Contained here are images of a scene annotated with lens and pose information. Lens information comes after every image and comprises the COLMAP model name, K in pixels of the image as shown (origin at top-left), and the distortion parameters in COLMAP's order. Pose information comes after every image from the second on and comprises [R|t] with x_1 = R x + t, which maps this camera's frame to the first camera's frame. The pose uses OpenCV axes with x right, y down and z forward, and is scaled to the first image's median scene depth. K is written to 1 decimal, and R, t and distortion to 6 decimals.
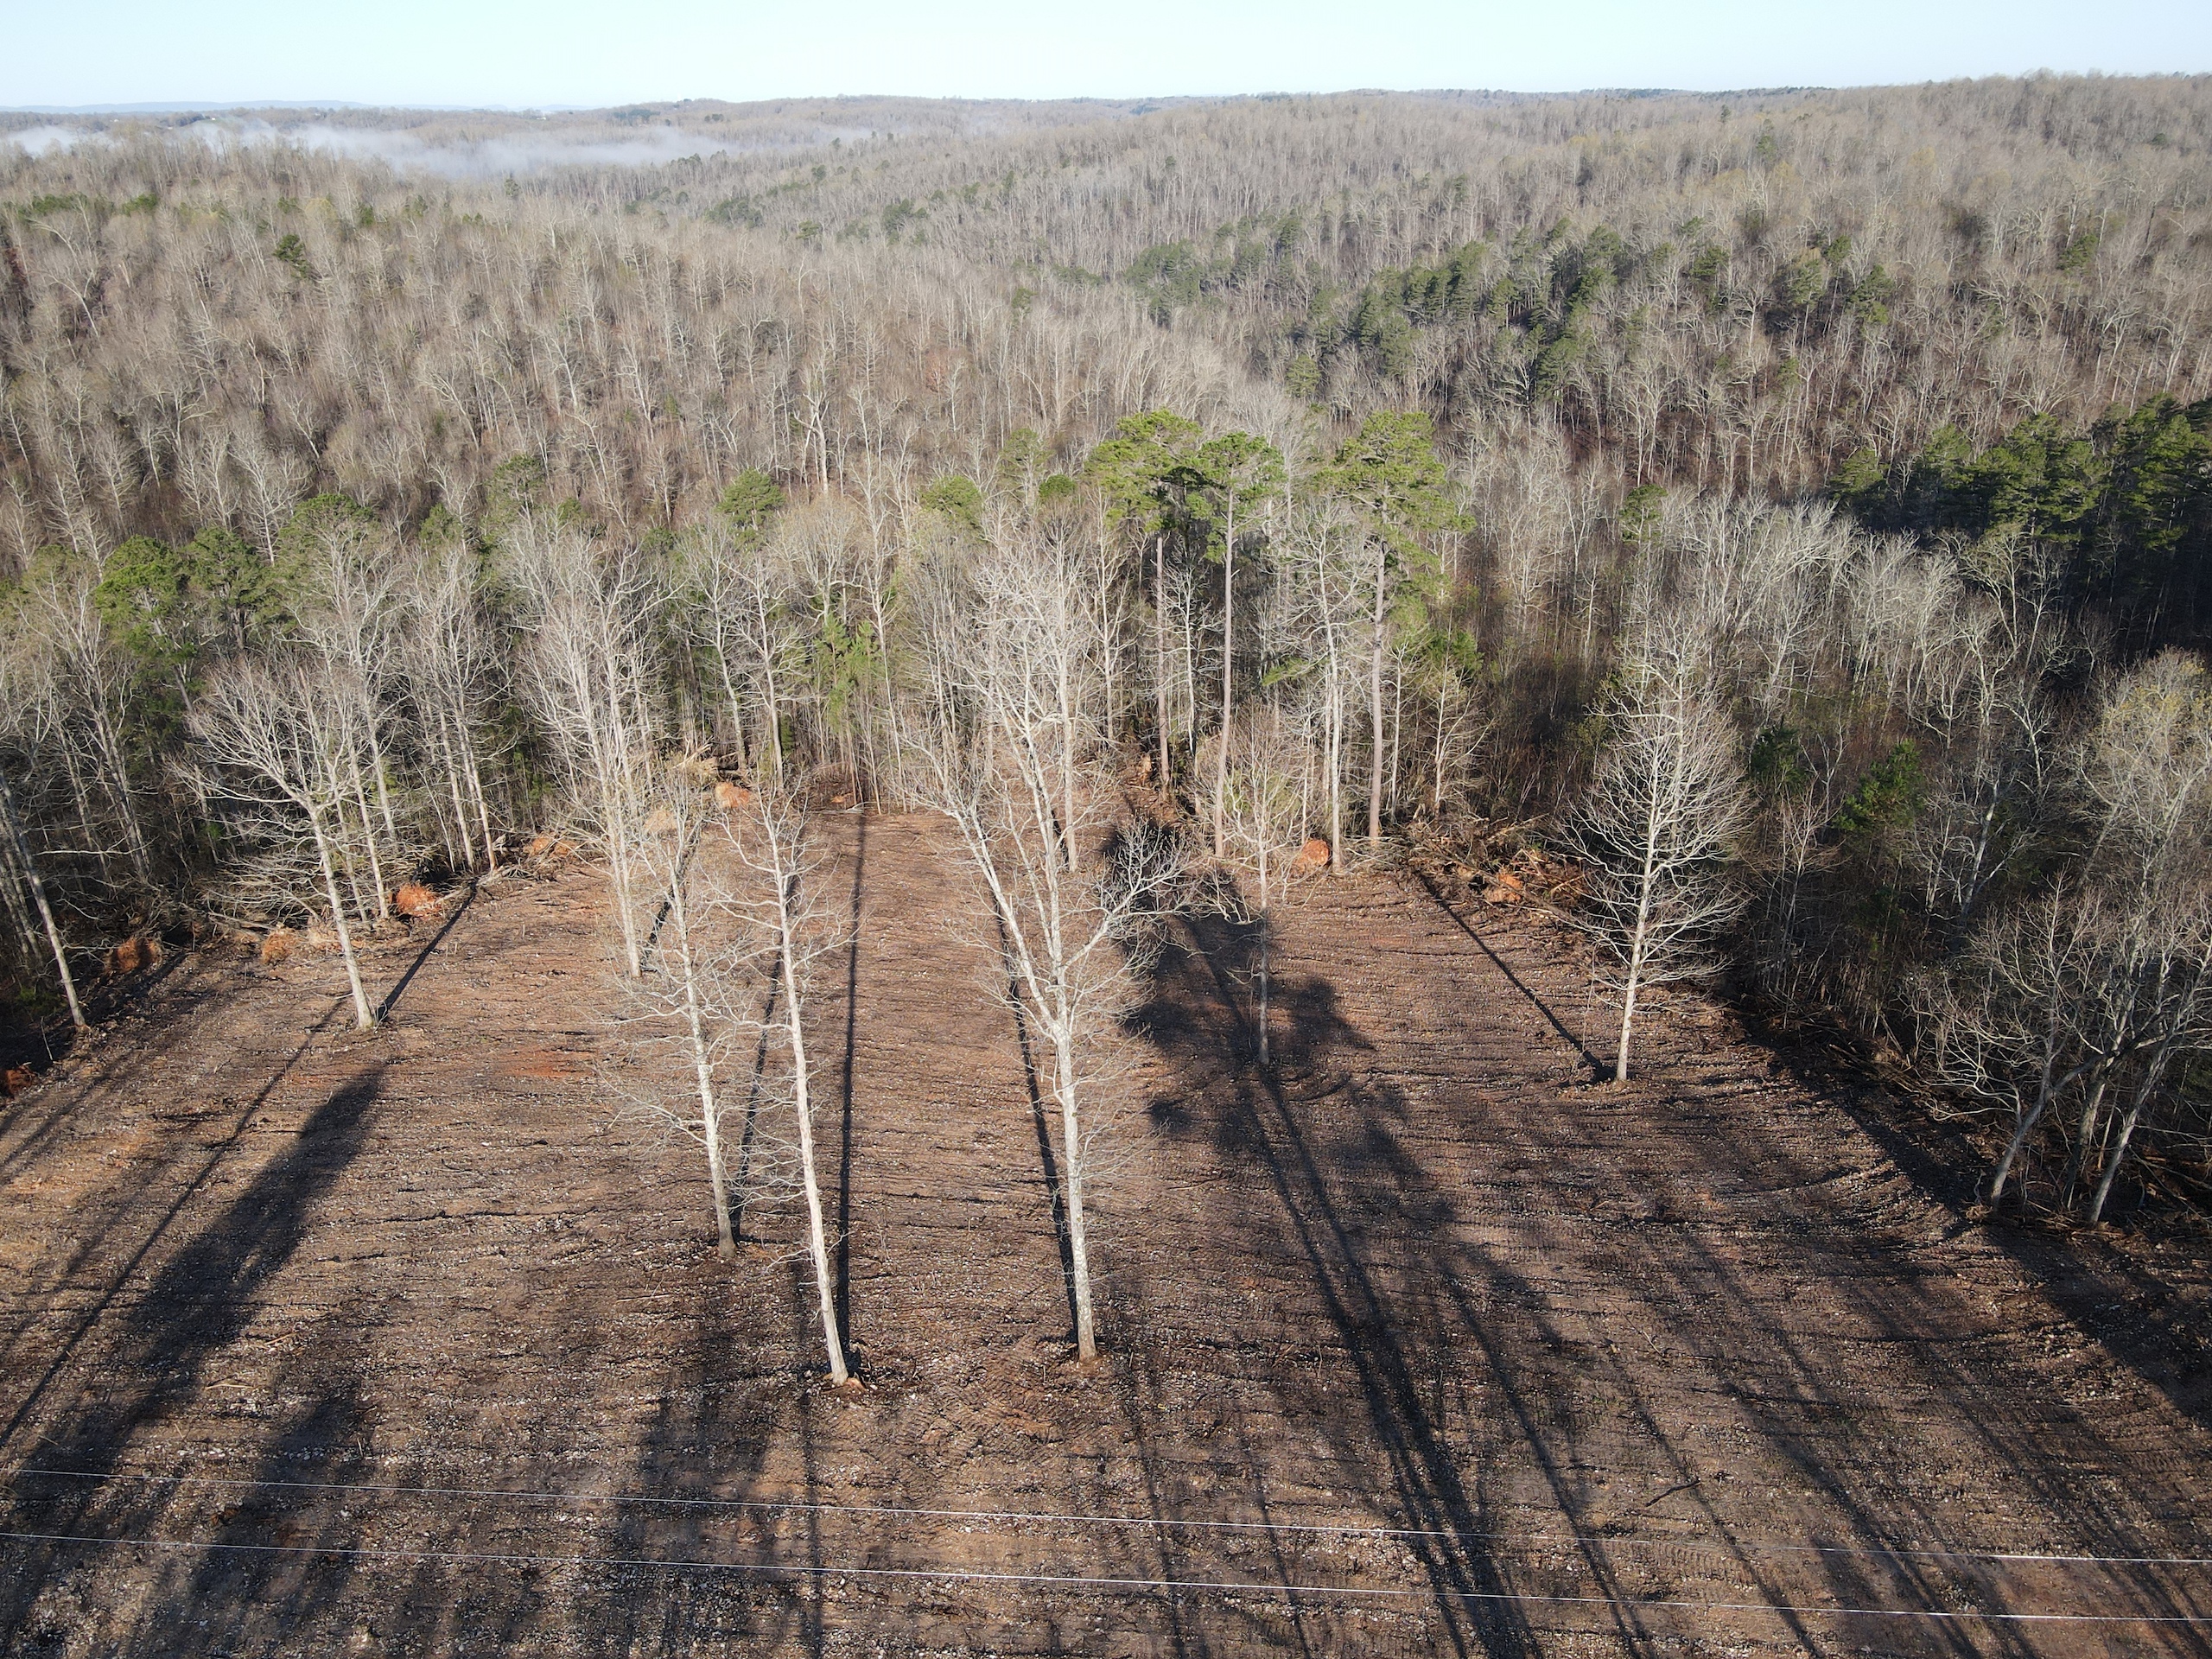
lens RADIAL K [[1629.7, 0, 1103.6], [0, 1629.7, 837.3], [0, 0, 1]] dist [-0.009276, 0.044537]
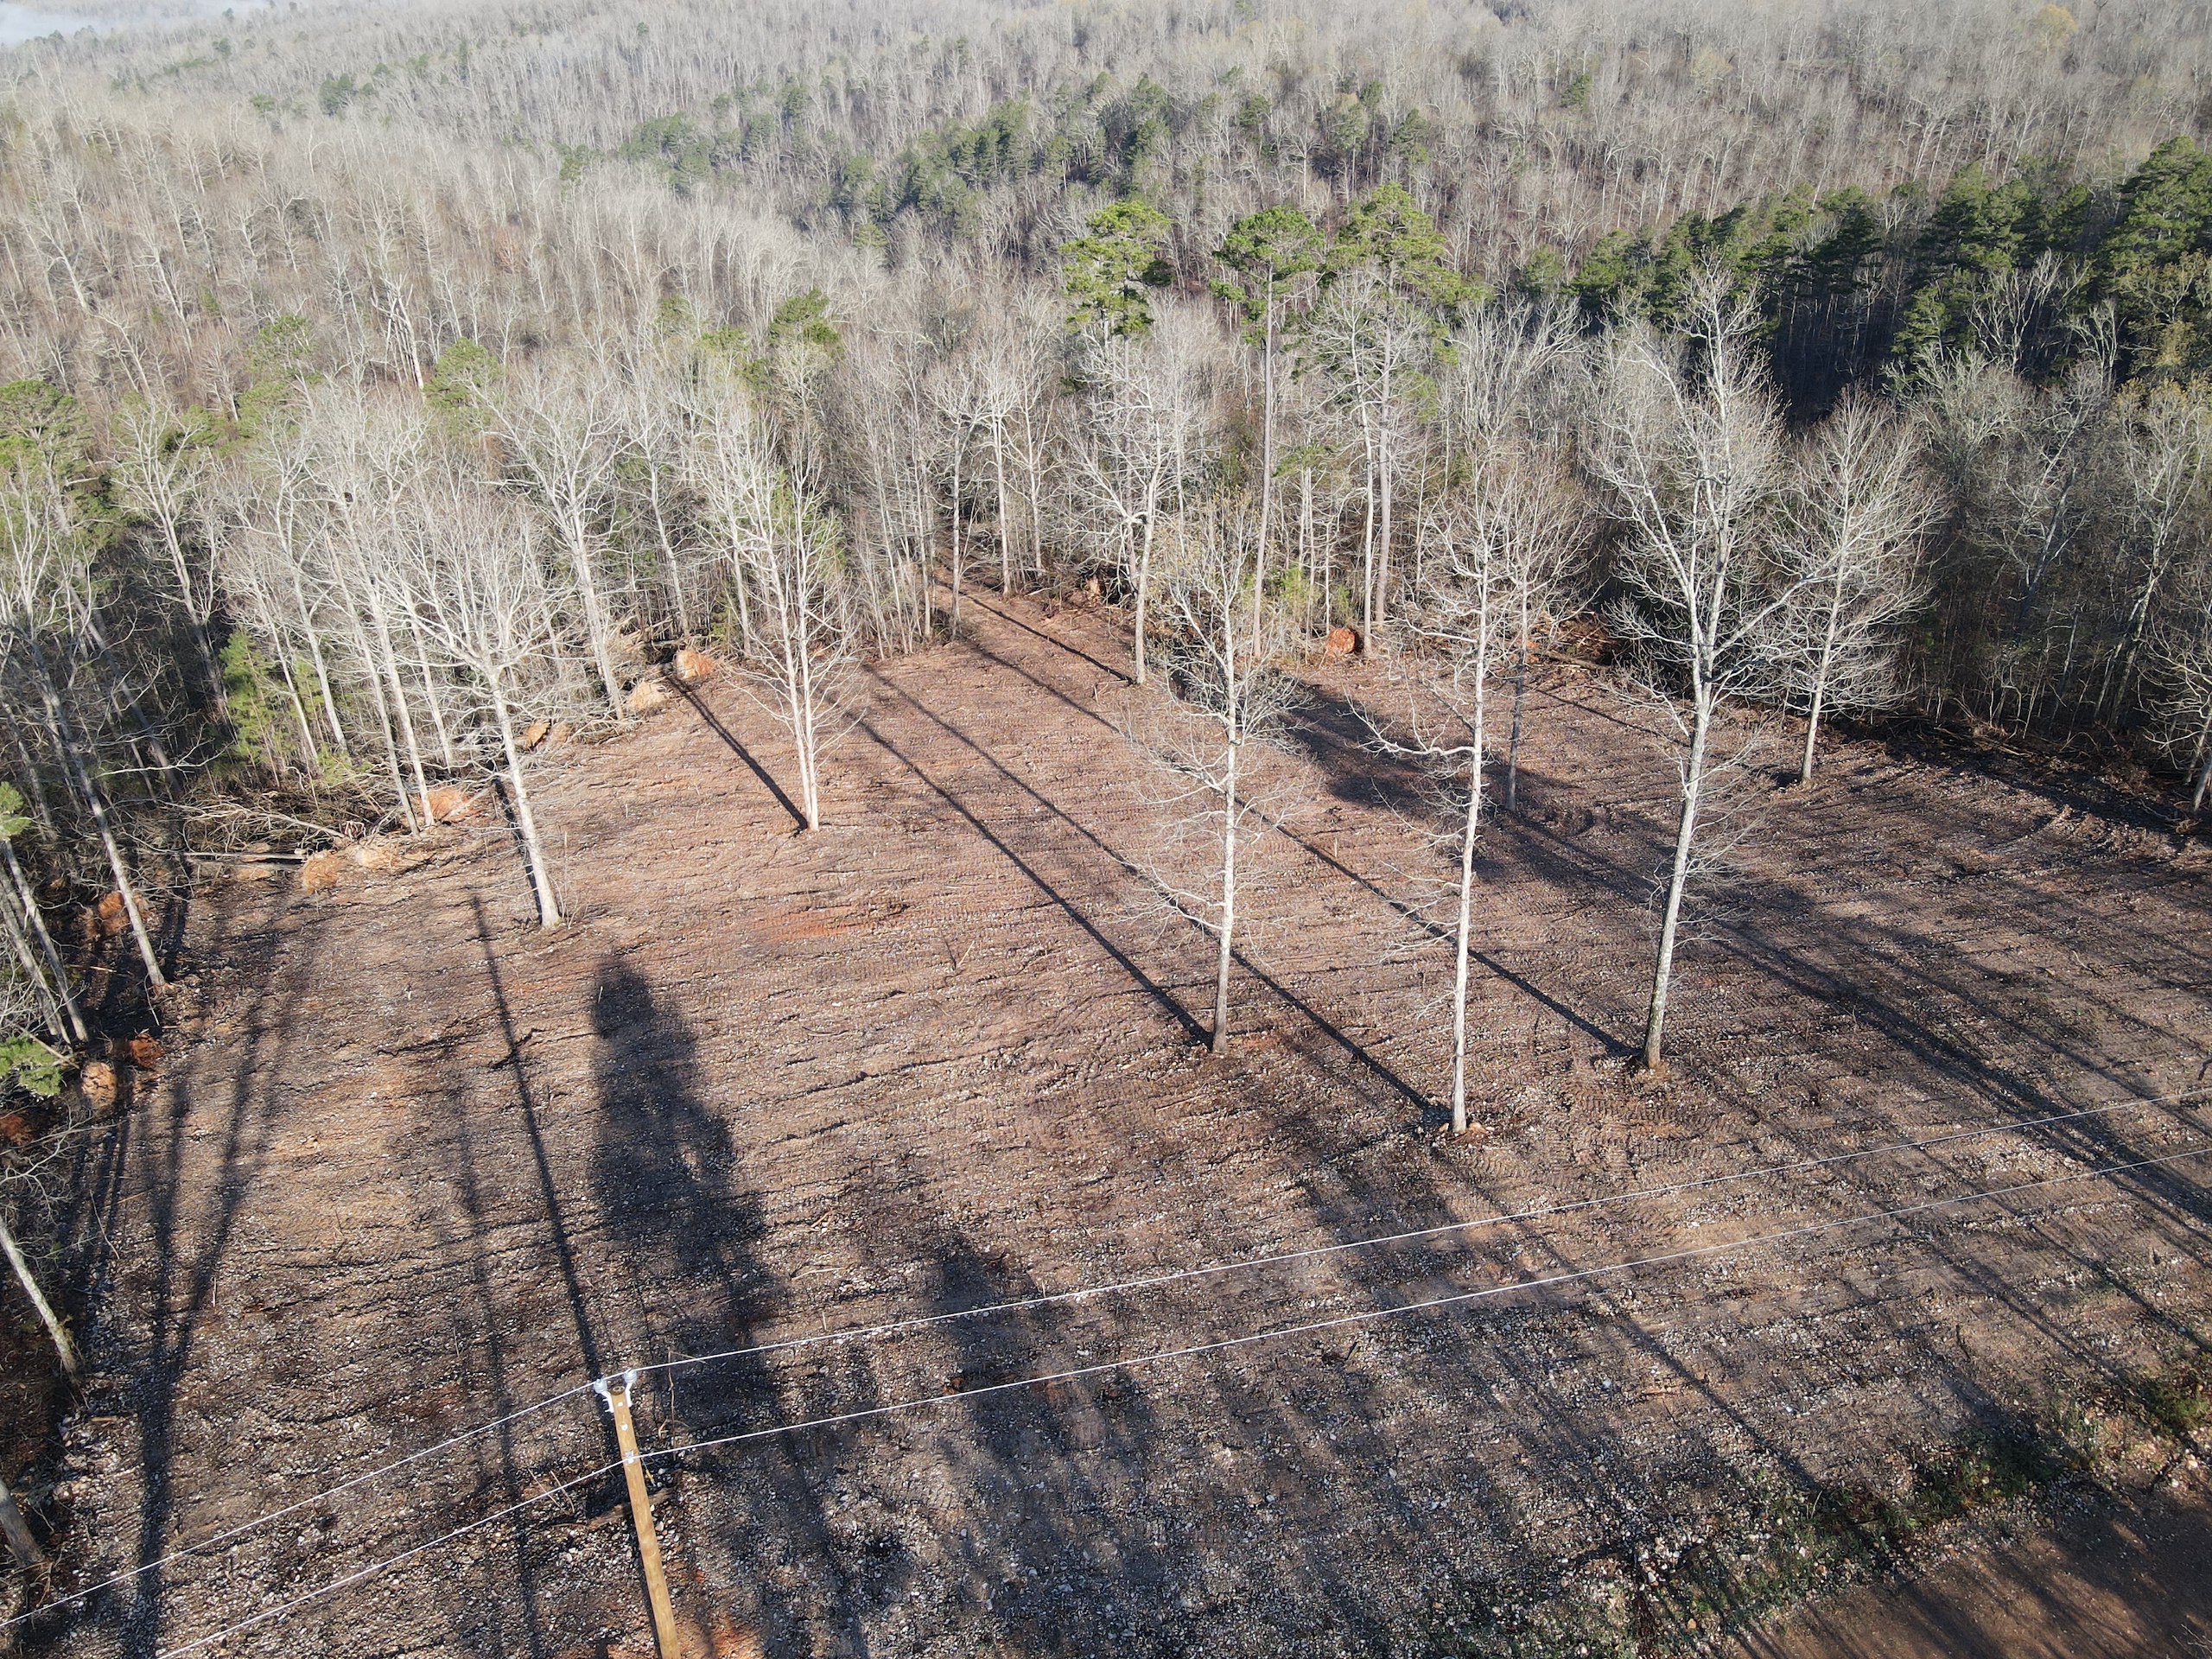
lens RADIAL K [[1631.4, 0, 1102.3], [0, 1631.4, 826.2], [0, 0, 1]] dist [-0.004640, 0.037646]
pose [[0.952462, -0.144780, 0.268059, -0.312891], [0.129064, 0.988762, 0.075447, 0.028968], [-0.275969, -0.037264, 0.960444, 0.069896]]
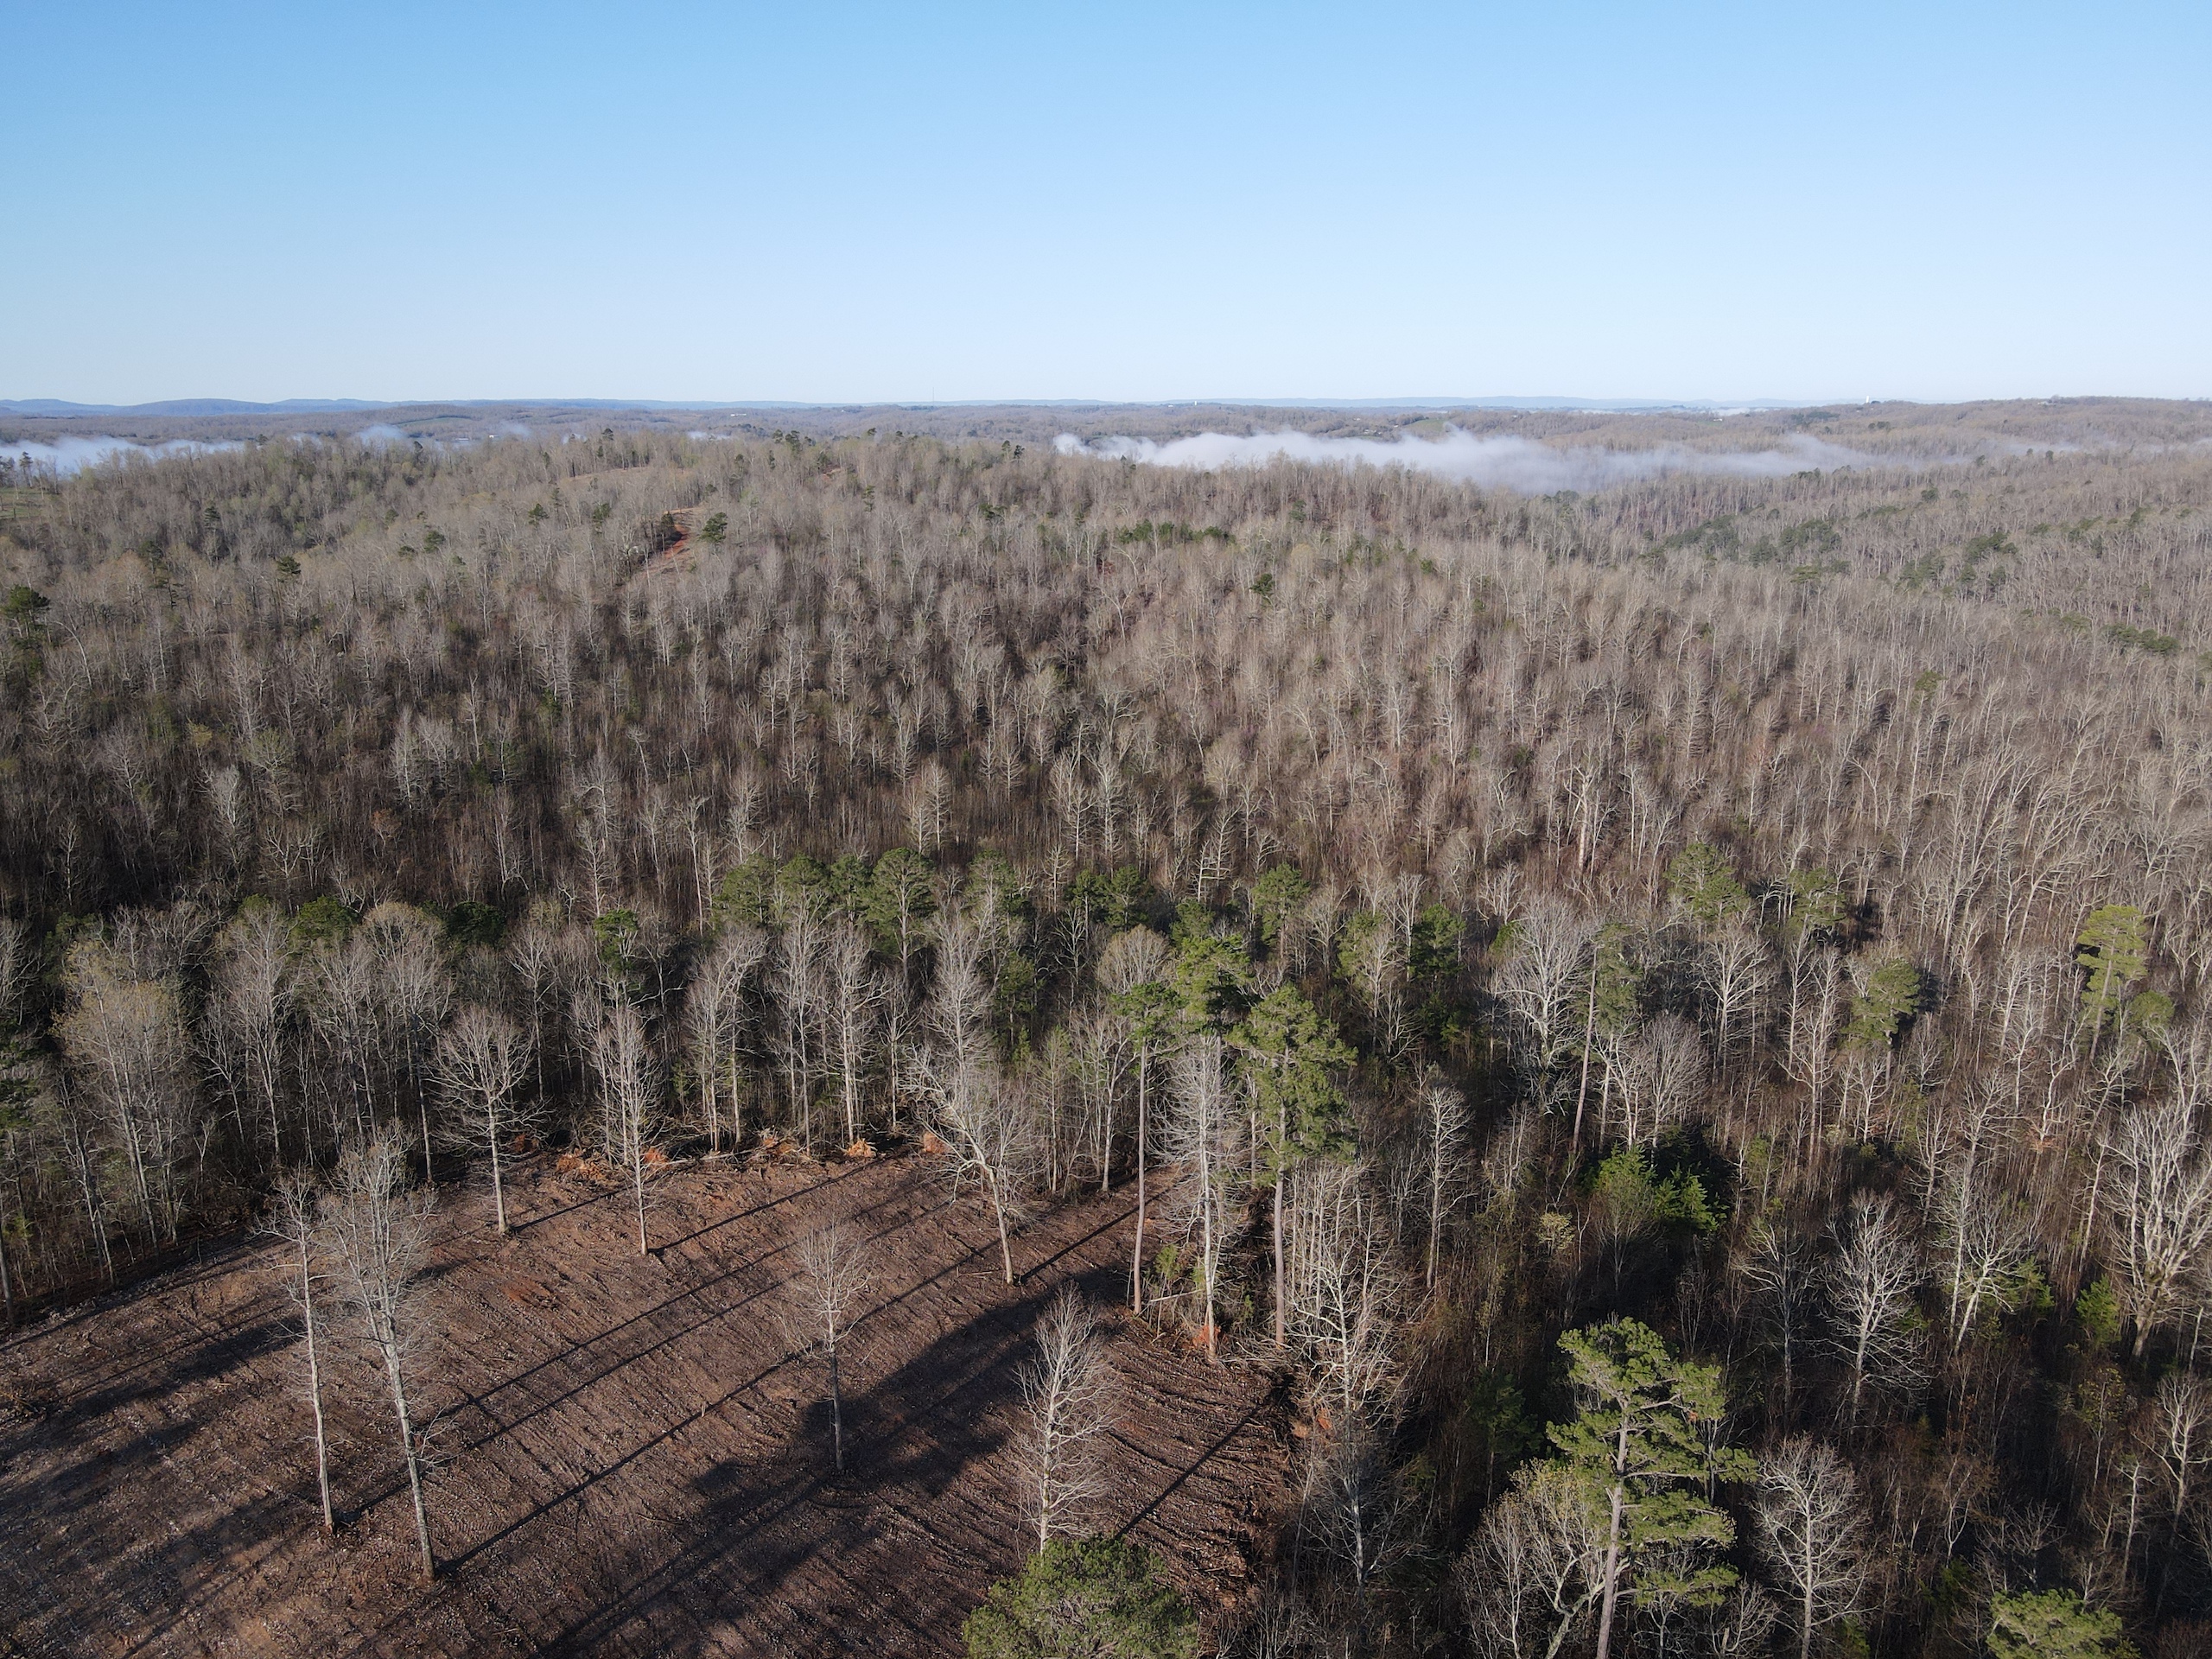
lens RADIAL K [[1617.7, 0, 1101.4], [0, 1617.7, 849.5], [0, 0, 1]] dist [-0.008256, 0.045235]
pose [[0.784826, 0.172880, -0.595114, 0.729641], [-0.260778, 0.963270, -0.064081, -0.243002], [0.562177, 0.205485, 0.801082, -0.038229]]
